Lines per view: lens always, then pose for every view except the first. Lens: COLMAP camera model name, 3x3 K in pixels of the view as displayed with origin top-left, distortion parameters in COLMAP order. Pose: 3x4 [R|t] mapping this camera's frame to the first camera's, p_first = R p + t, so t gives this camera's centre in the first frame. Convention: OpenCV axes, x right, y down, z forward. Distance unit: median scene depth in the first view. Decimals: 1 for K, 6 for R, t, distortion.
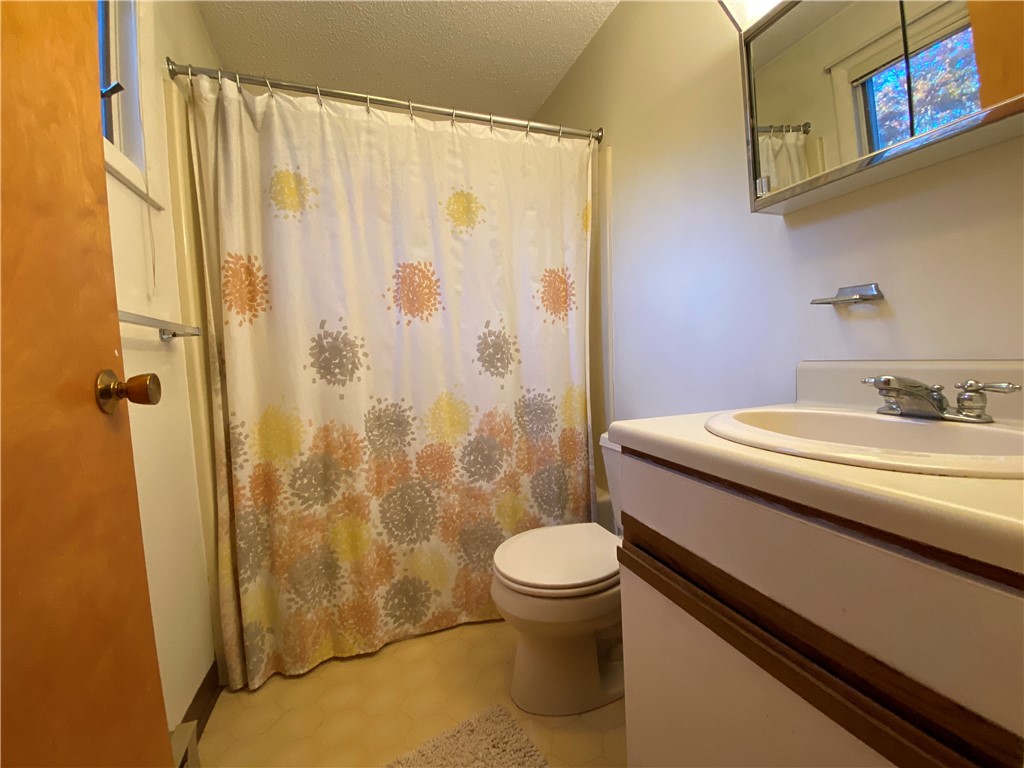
lens RADIAL K [[415.0, 0, 510.7], [0, 415.0, 383.0], [0, 0, 1]] dist [-0.023794, -0.001618]
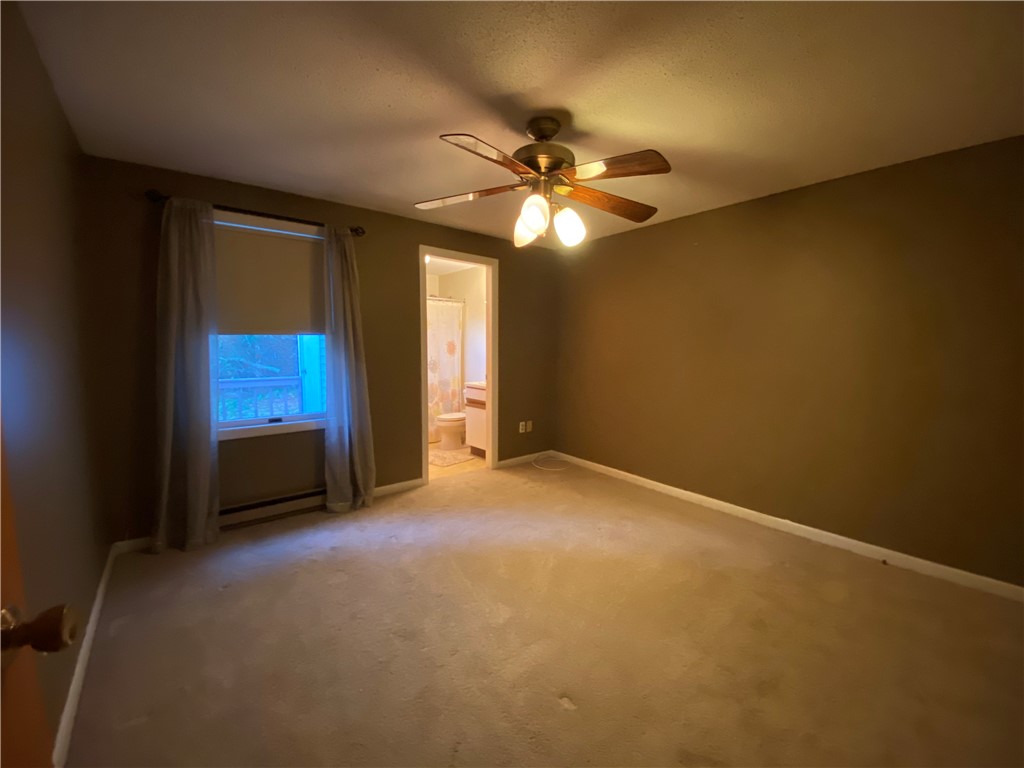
lens RADIAL K [[415.0, 0, 512.3], [0, 415.0, 385.4], [0, 0, 1]] dist [-0.023794, -0.001618]
pose [[0.953833, 0.017051, 0.299854, -0.423227], [-0.013292, 0.999805, -0.014574, 0.125116], [-0.300044, 0.009915, 0.953874, -2.376856]]
